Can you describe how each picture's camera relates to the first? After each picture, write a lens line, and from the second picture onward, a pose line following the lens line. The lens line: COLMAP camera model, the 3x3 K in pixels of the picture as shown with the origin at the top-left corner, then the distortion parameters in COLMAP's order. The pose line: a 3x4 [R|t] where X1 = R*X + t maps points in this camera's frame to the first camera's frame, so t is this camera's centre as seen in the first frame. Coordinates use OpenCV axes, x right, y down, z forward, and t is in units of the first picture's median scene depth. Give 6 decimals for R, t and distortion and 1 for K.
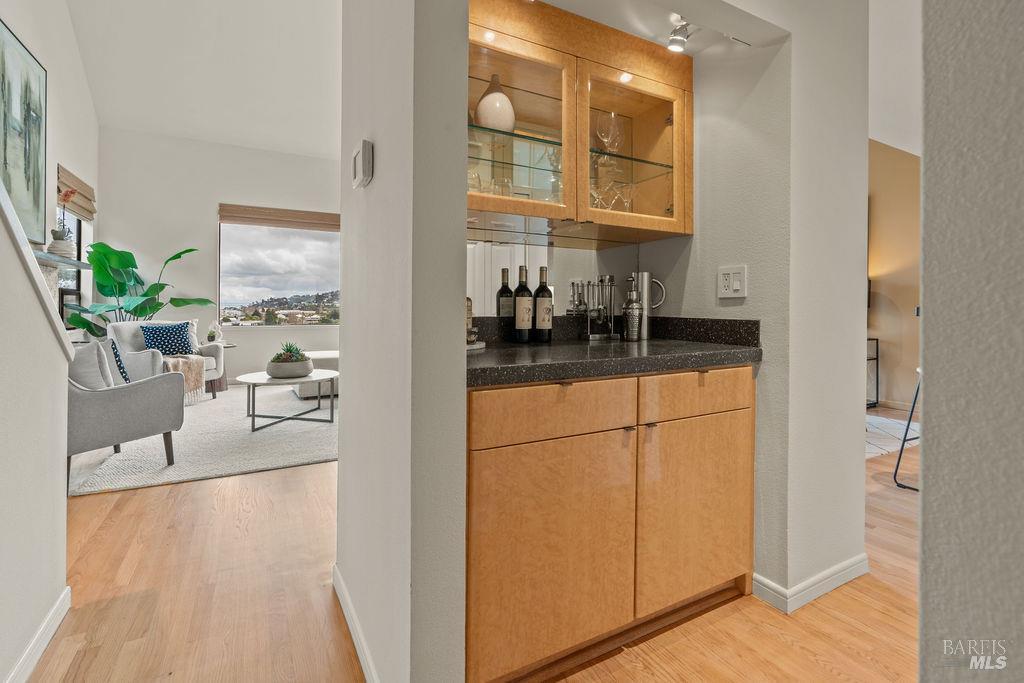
lens RADIAL K [[479.4, 0, 508.5], [0, 479.4, 291.6], [0, 0, 1]] dist [-0.001281, 0.000124]
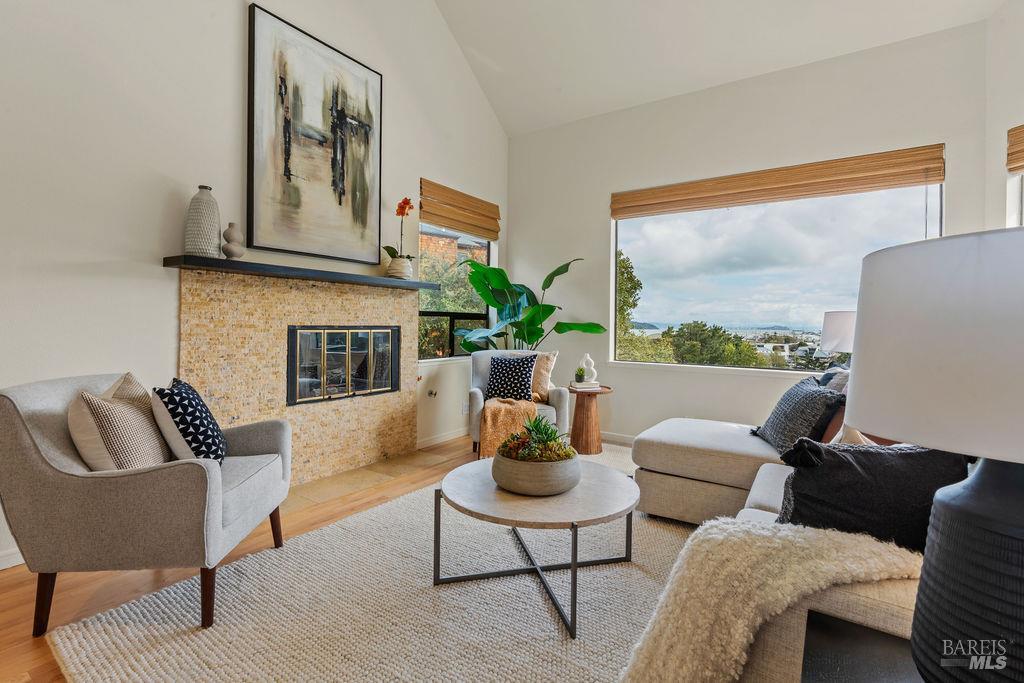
lens RADIAL K [[469.7, 0, 512.4], [0, 469.7, 323.7], [0, 0, 1]] dist [0.001216, 0.000472]
pose [[0.458409, 0.002363, -0.888738, -0.039943], [0.012289, 0.999884, 0.008997, 0.008416], [0.888656, -0.015046, 0.458327, 0.642661]]
